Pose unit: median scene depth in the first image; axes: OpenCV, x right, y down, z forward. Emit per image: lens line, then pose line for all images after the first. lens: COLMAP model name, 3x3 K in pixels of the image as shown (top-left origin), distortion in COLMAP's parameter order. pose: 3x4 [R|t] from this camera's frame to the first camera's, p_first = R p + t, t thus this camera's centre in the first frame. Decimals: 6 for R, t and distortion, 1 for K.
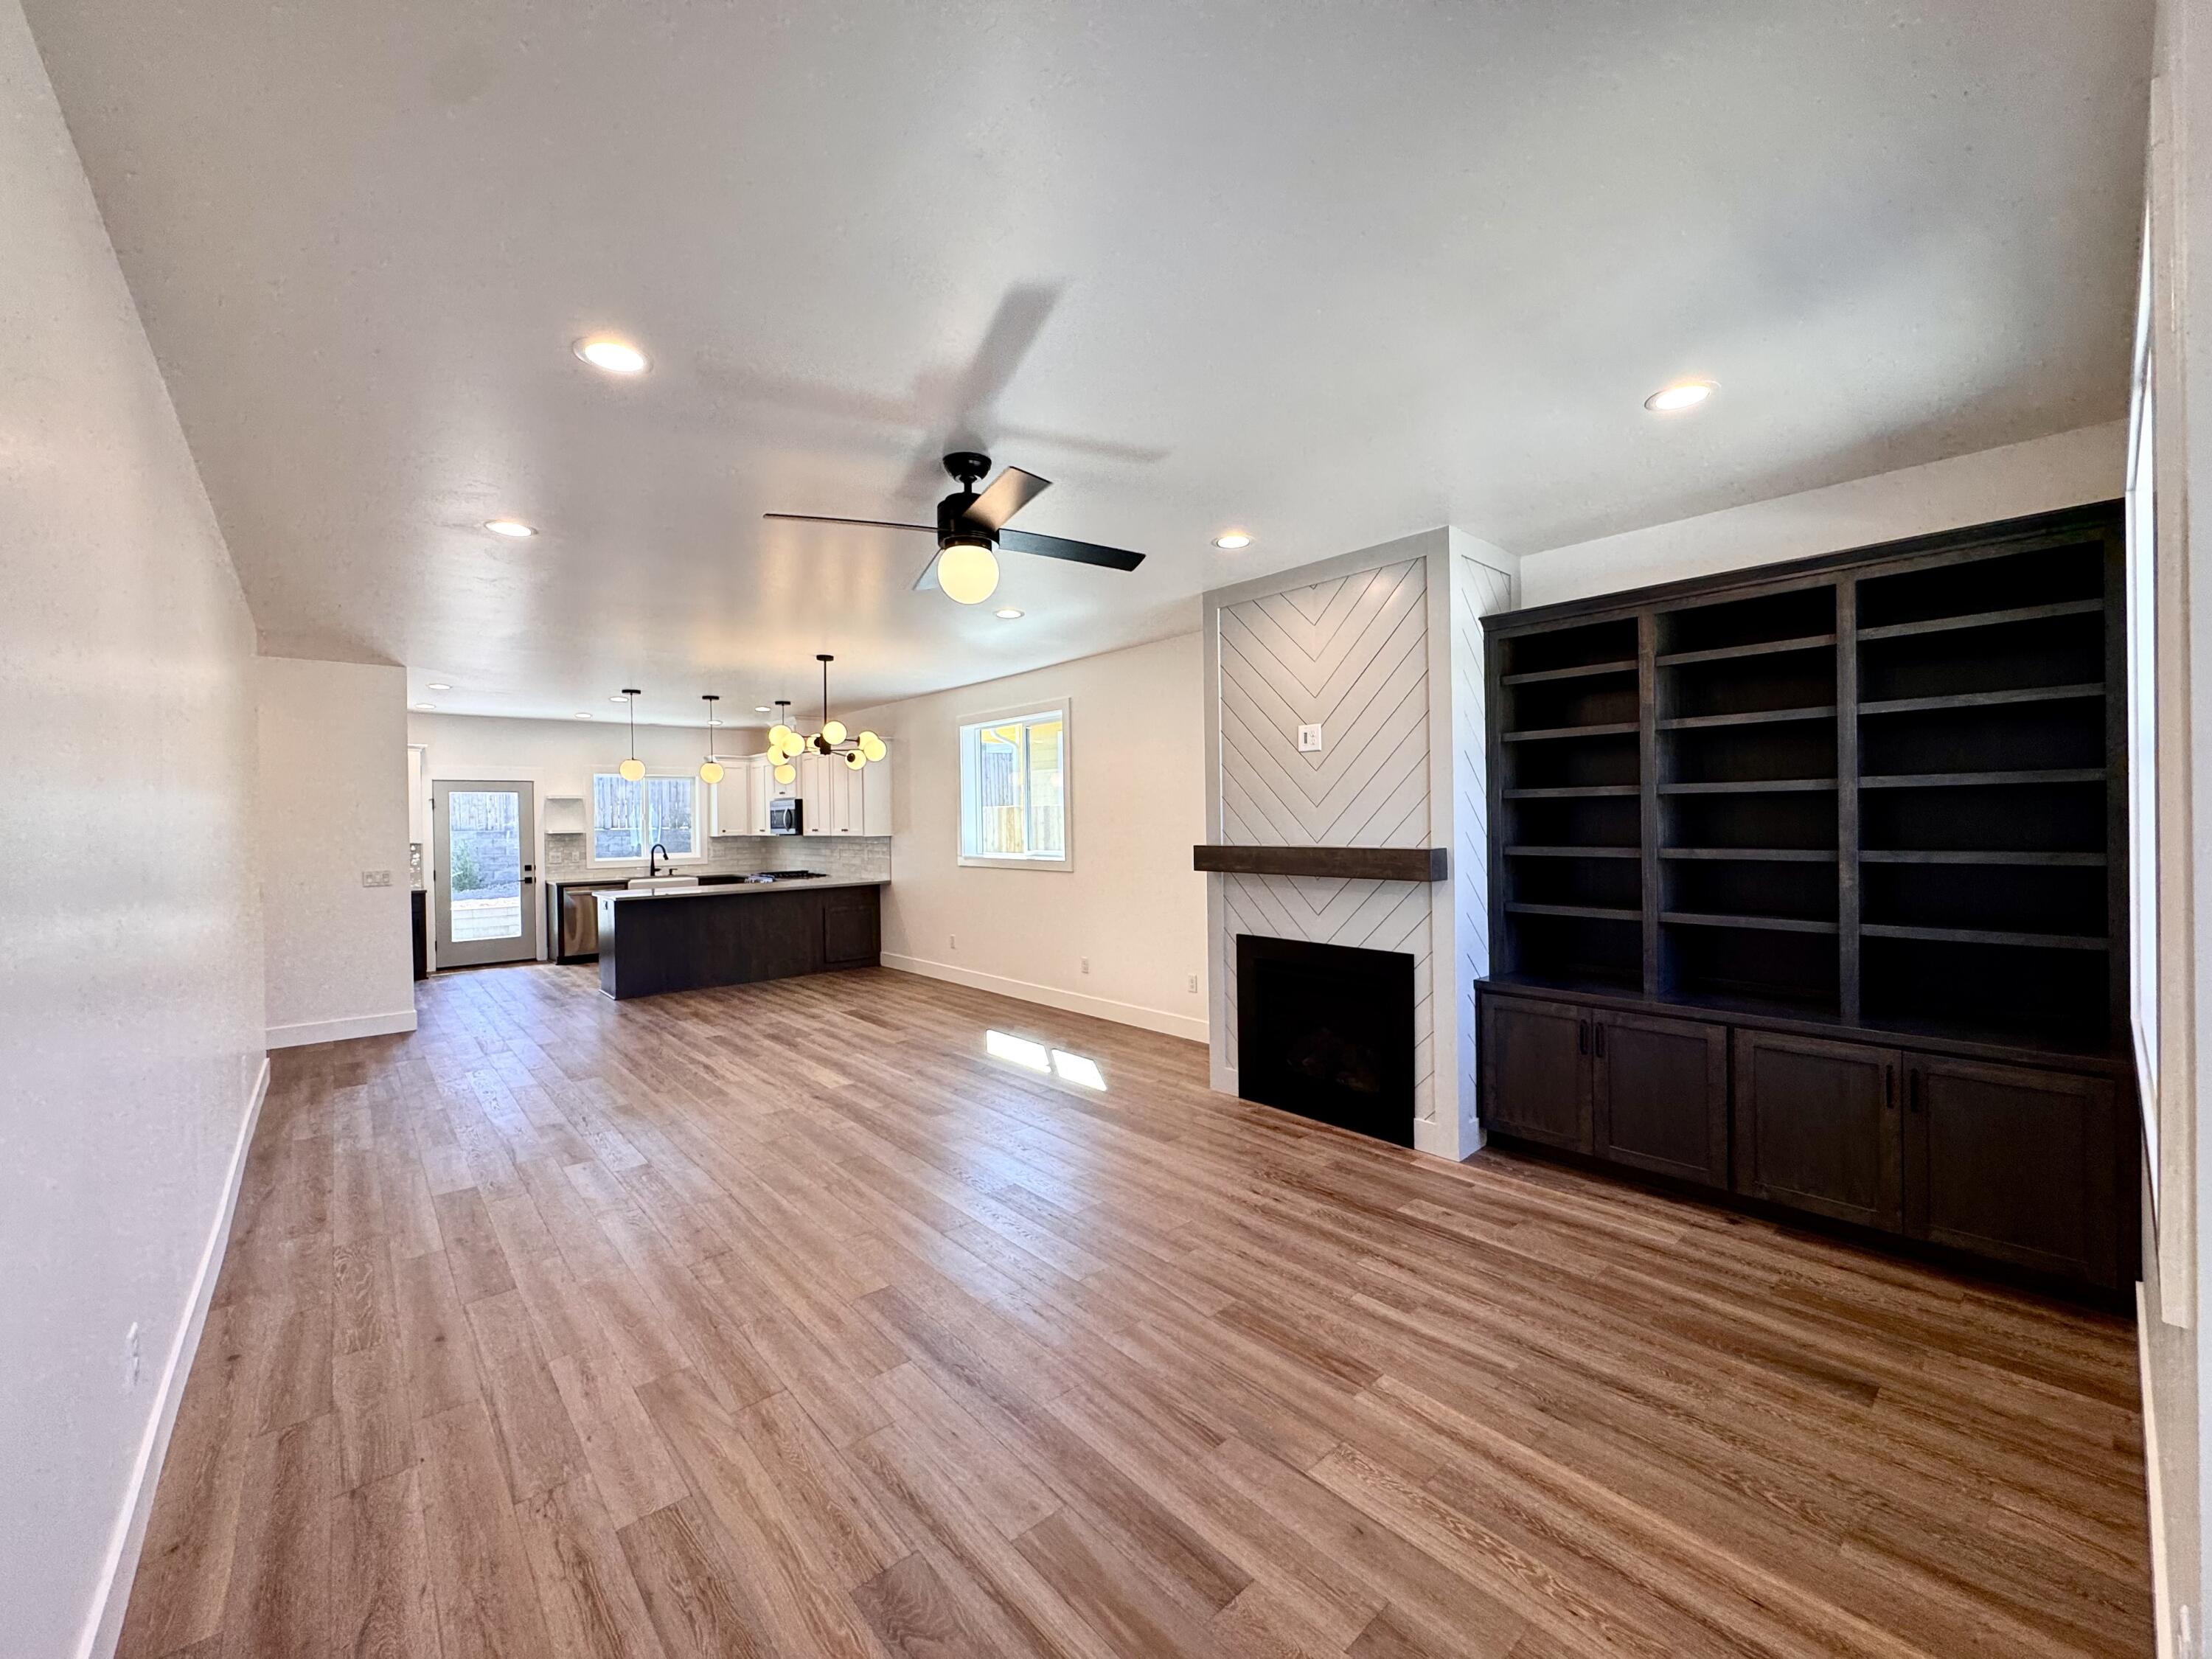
lens RADIAL K [[880.1, 0, 1102.0], [0, 880.1, 824.6], [0, 0, 1]] dist [-0.003791, 0.000866]
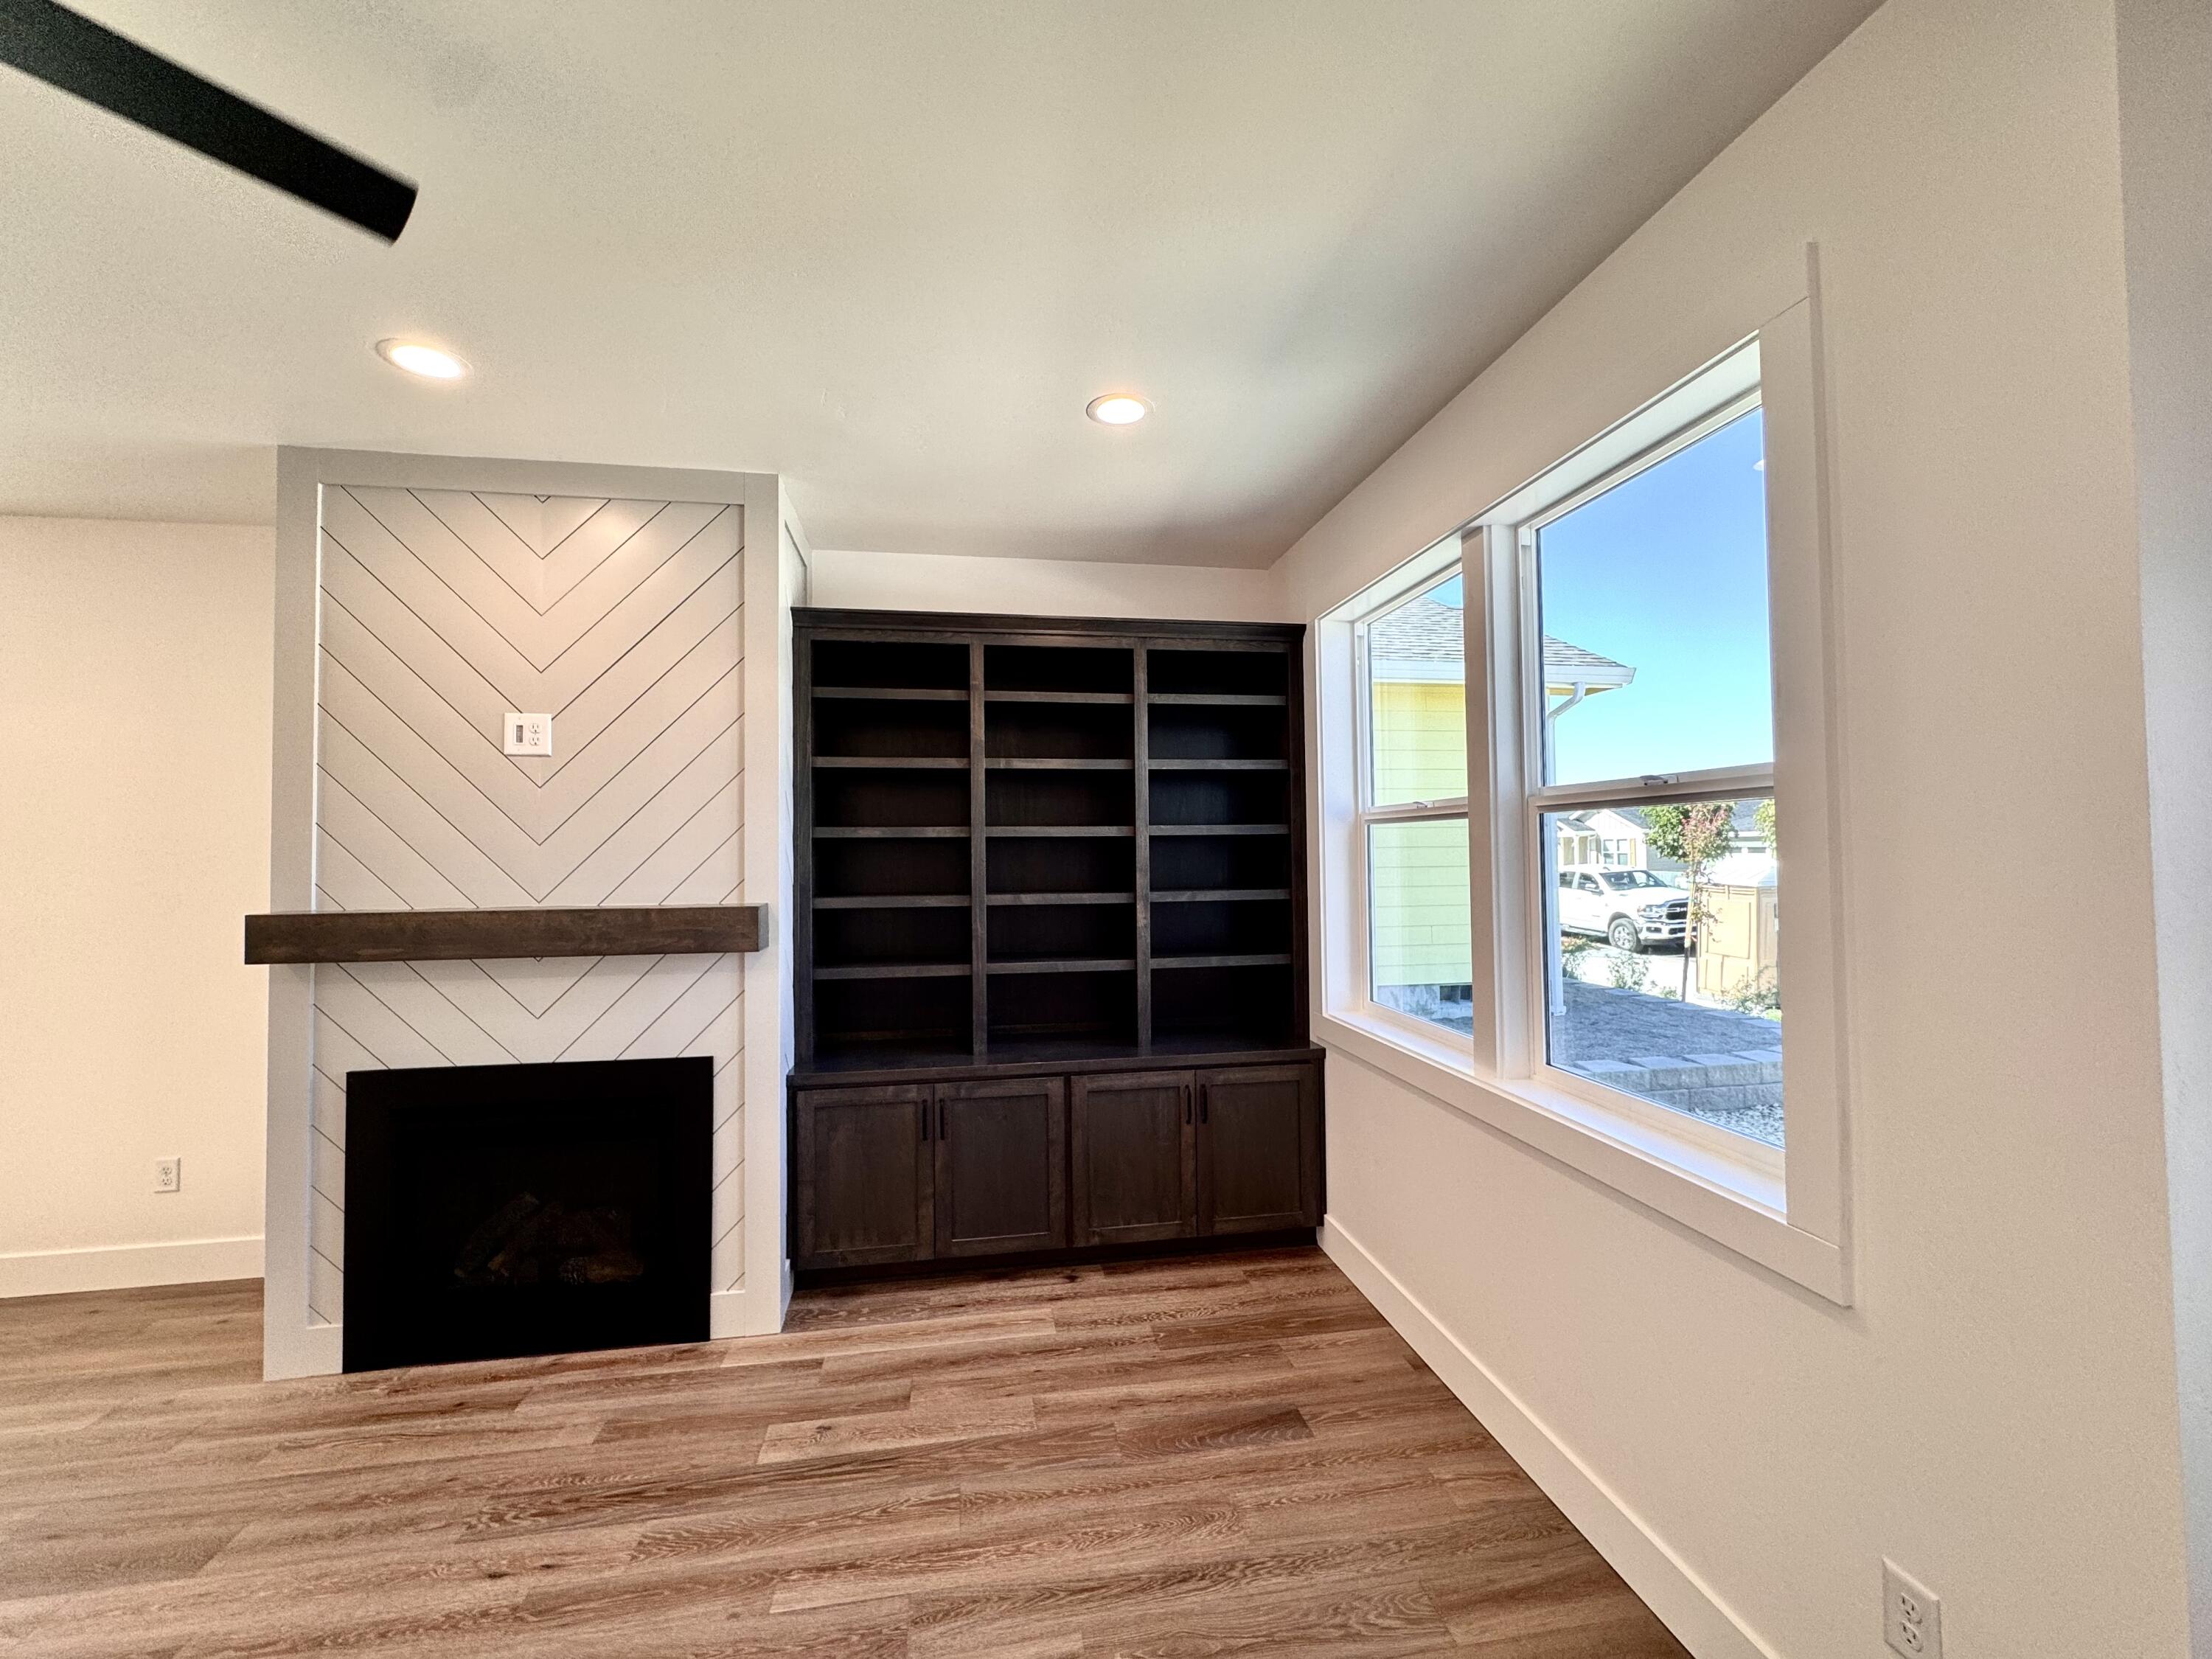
lens RADIAL K [[880.1, 0, 1110.1], [0, 880.1, 827.6], [0, 0, 1]] dist [-0.003791, 0.000866]
pose [[0.525536, 0.033998, 0.850092, -0.092237], [0.006724, 0.999004, -0.044110, -0.002718], [-0.850745, 0.028897, 0.524784, 0.397342]]
